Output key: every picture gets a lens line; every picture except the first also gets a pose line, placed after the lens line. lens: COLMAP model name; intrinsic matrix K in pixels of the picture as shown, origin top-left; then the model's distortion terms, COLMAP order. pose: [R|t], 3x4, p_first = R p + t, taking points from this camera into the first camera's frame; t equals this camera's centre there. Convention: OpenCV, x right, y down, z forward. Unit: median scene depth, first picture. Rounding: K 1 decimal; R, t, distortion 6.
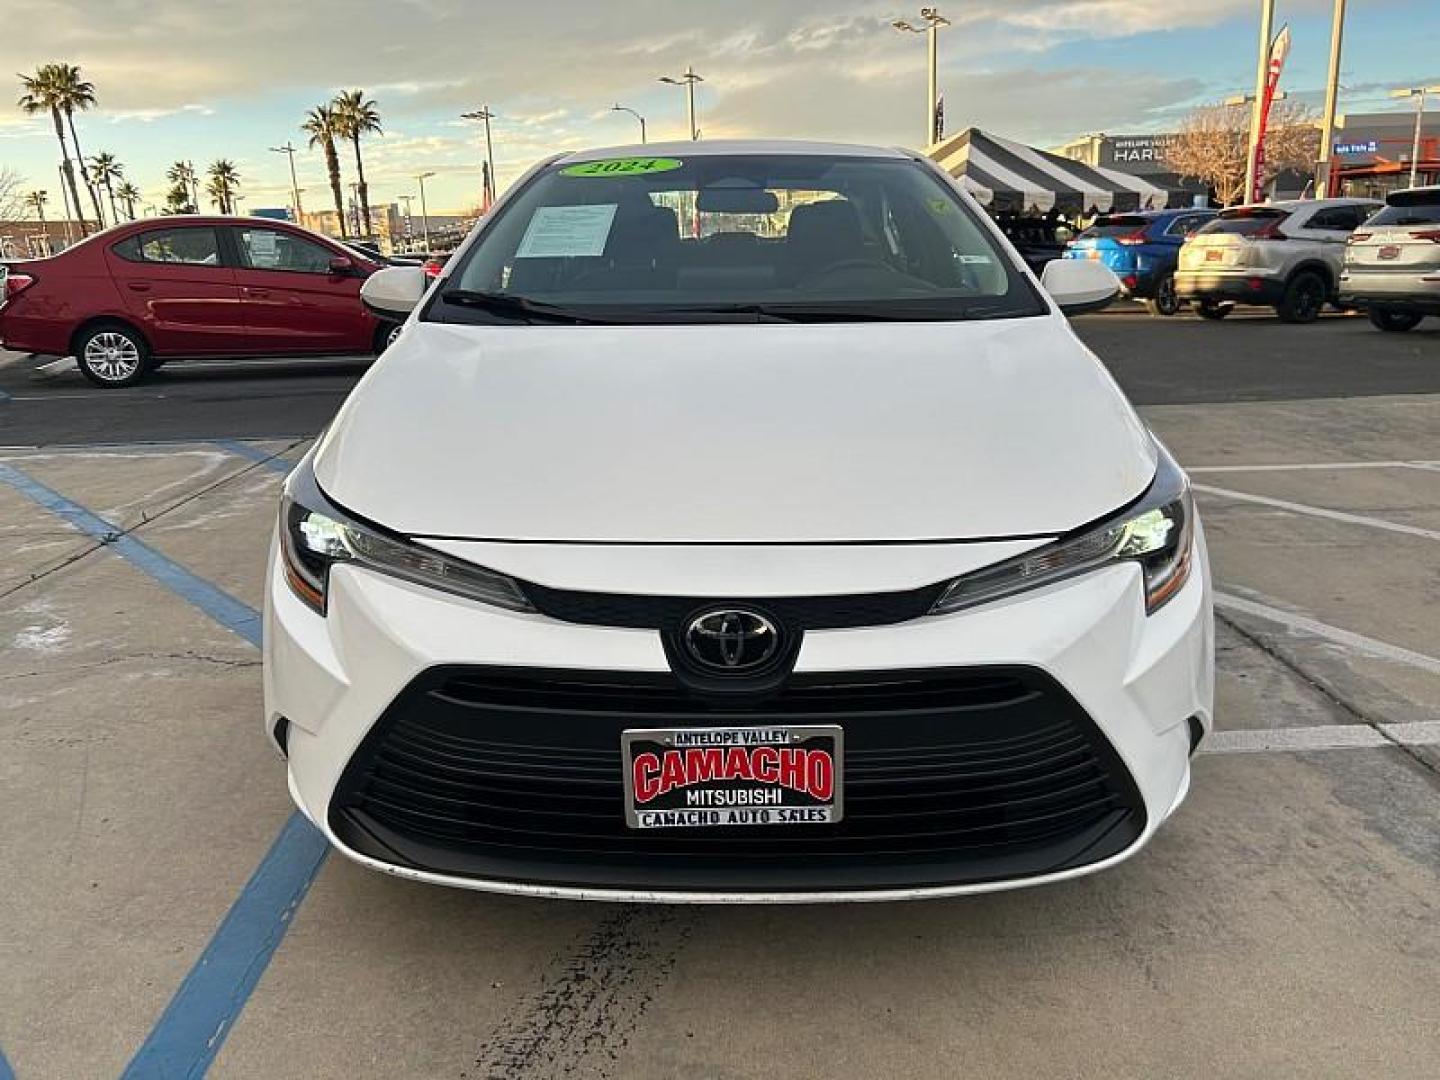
lens RADIAL K [[1086.5, 0, 713.5], [0, 1086.5, 534.5], [0, 0, 1]] dist [0.049951, -0.050377]
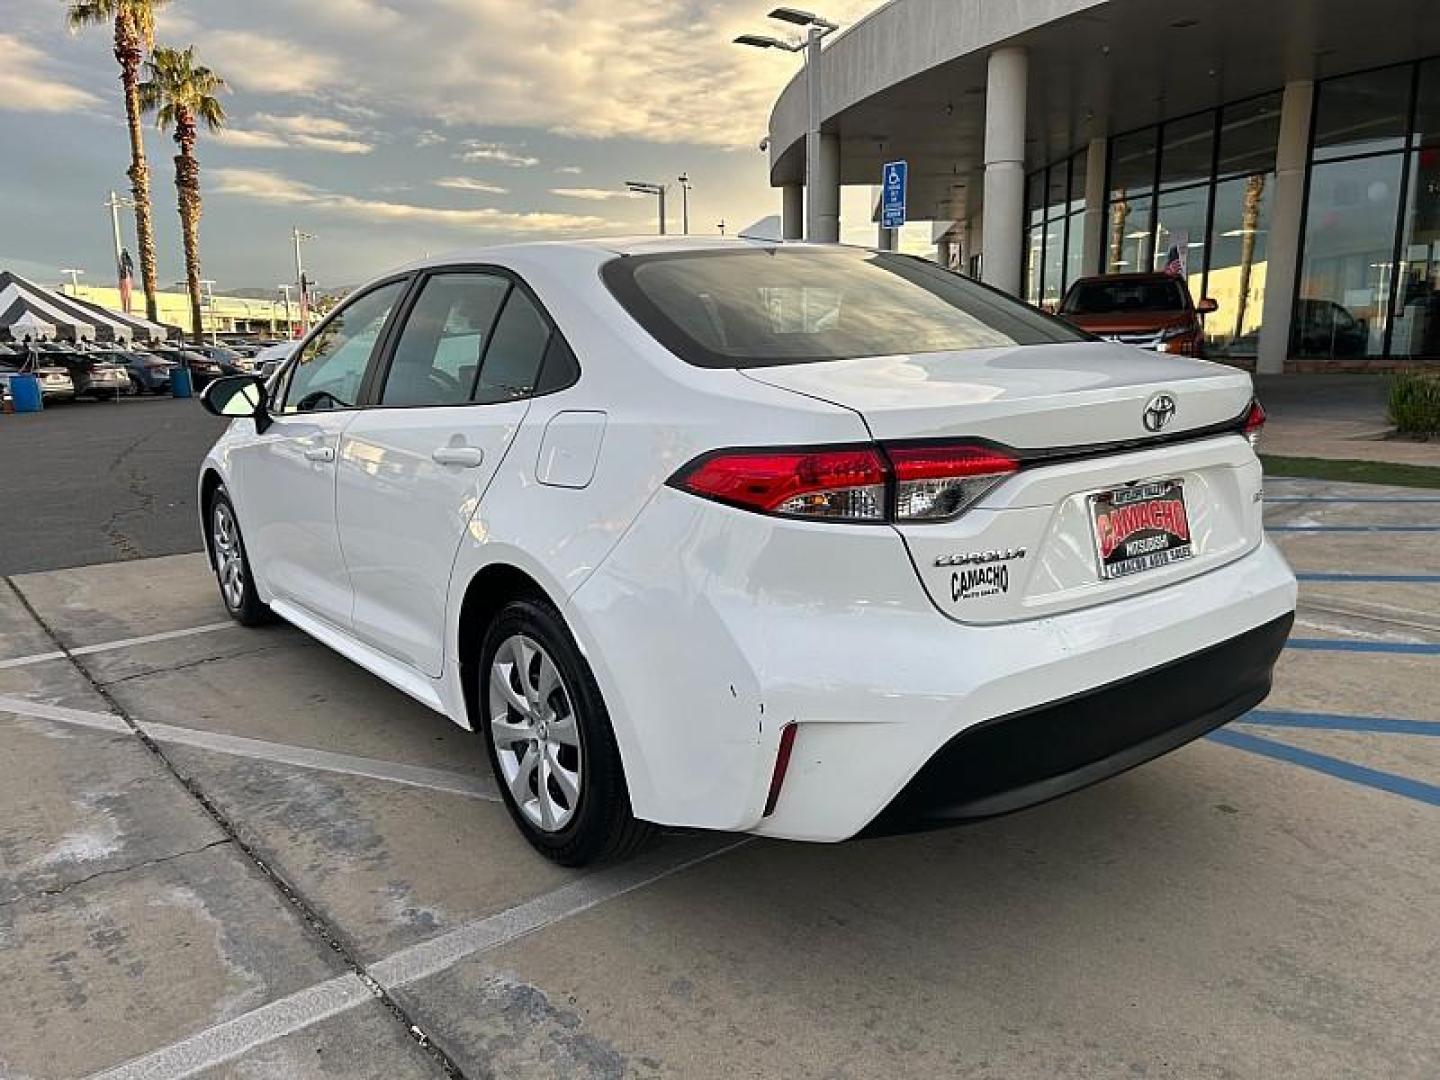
lens RADIAL K [[1086.5, 0, 703.6], [0, 1086.5, 543.3], [0, 0, 1]] dist [0.049951, -0.050377]
pose [[-0.795214, 0.159327, -0.585020, 0.066959], [-0.114479, 0.908051, 0.402913, -0.064522], [0.595423, 0.387374, -0.703855, 0.228002]]
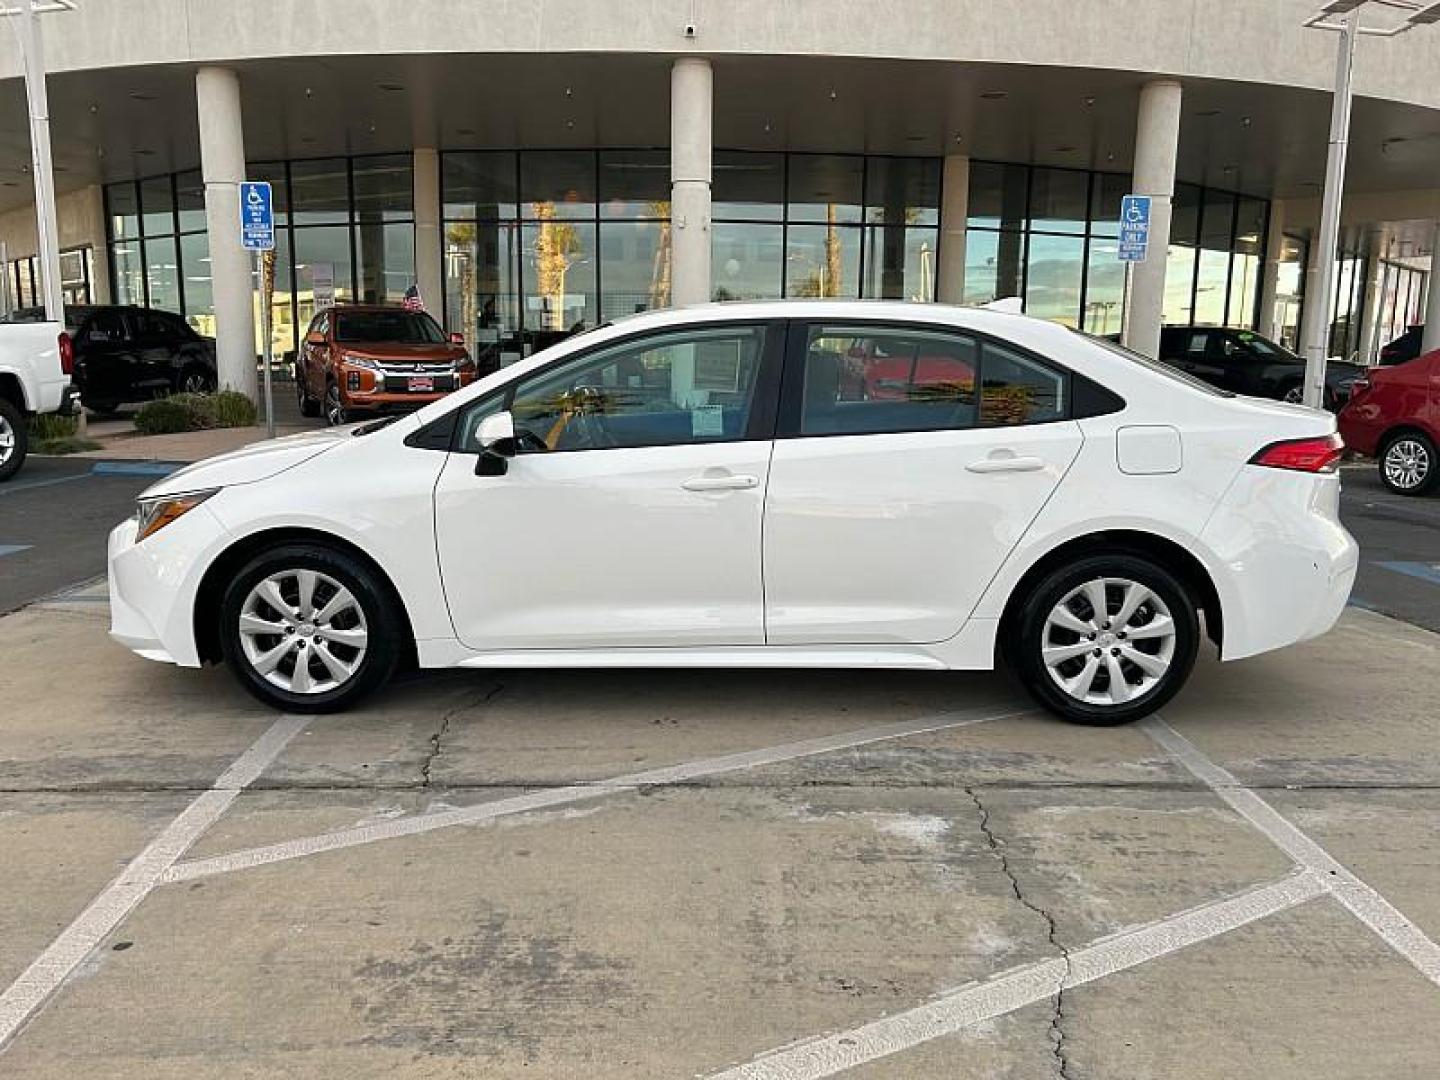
lens RADIAL K [[1086.5, 0, 705.9], [0, 1086.5, 545.7], [0, 0, 1]] dist [0.049951, -0.050377]
pose [[-0.012861, 0.206279, -0.978409, 0.149474], [-0.267483, 0.942120, 0.202144, -0.040485], [0.963477, 0.264308, 0.043059, 0.117872]]
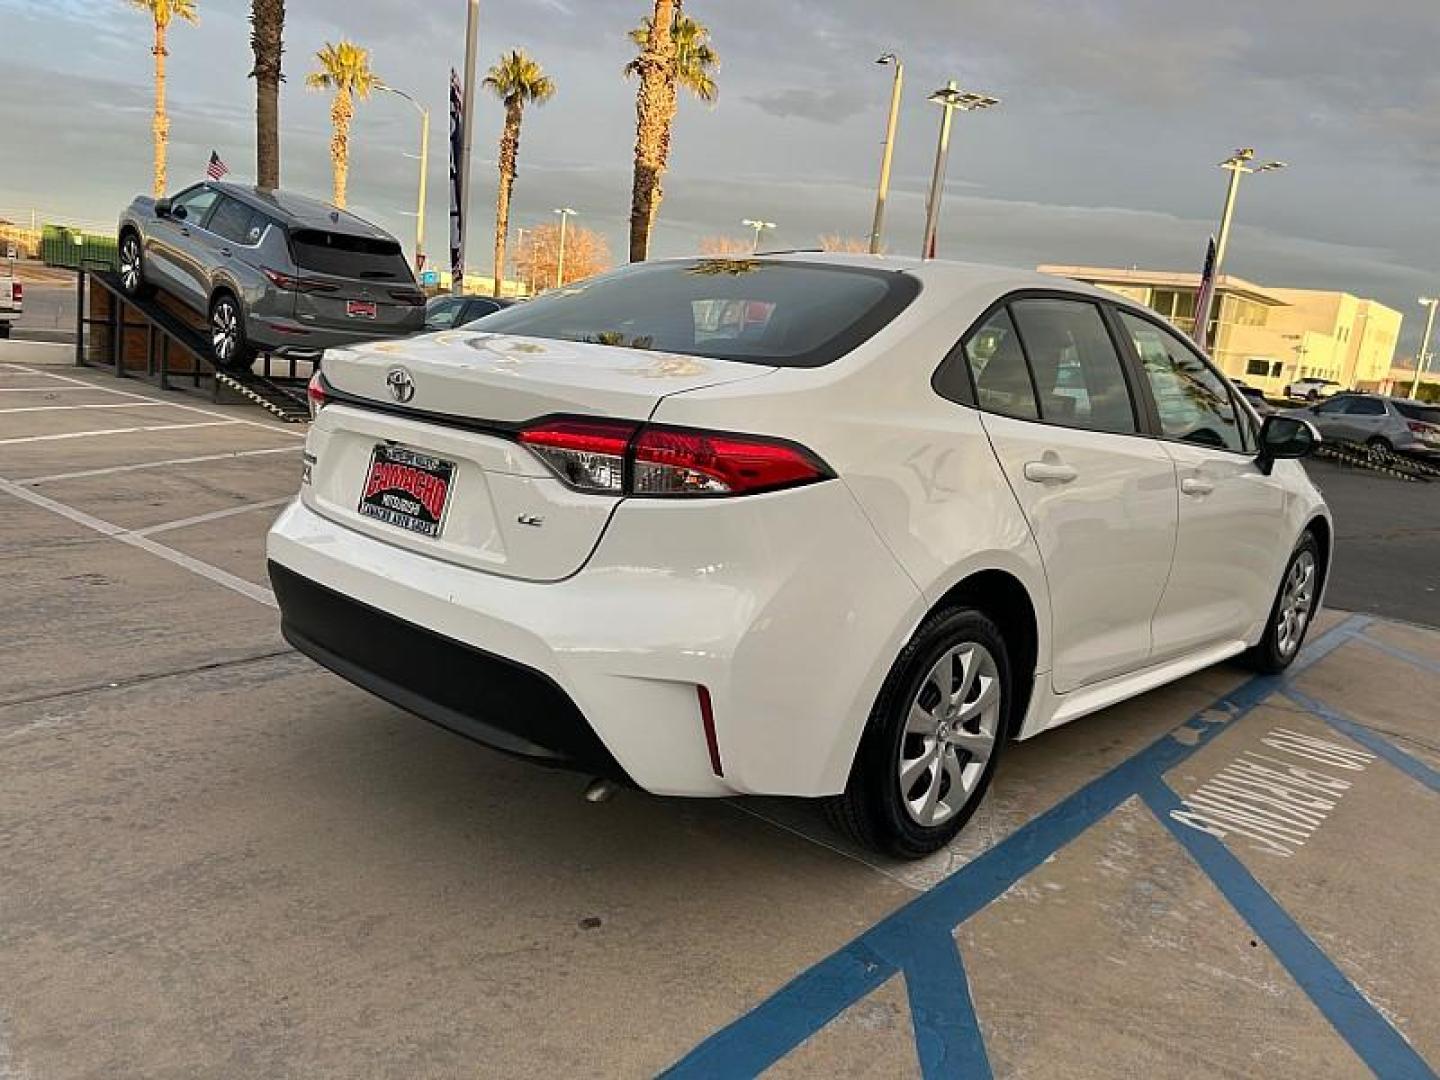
lens RADIAL K [[1086.5, 0, 719.6], [0, 1086.5, 541.1], [0, 0, 1]] dist [0.049951, -0.050377]
pose [[-0.747968, -0.173128, 0.640758, -0.063396], [0.093081, 0.928482, 0.359523, -0.062846], [-0.657176, 0.328554, -0.678360, 0.234261]]
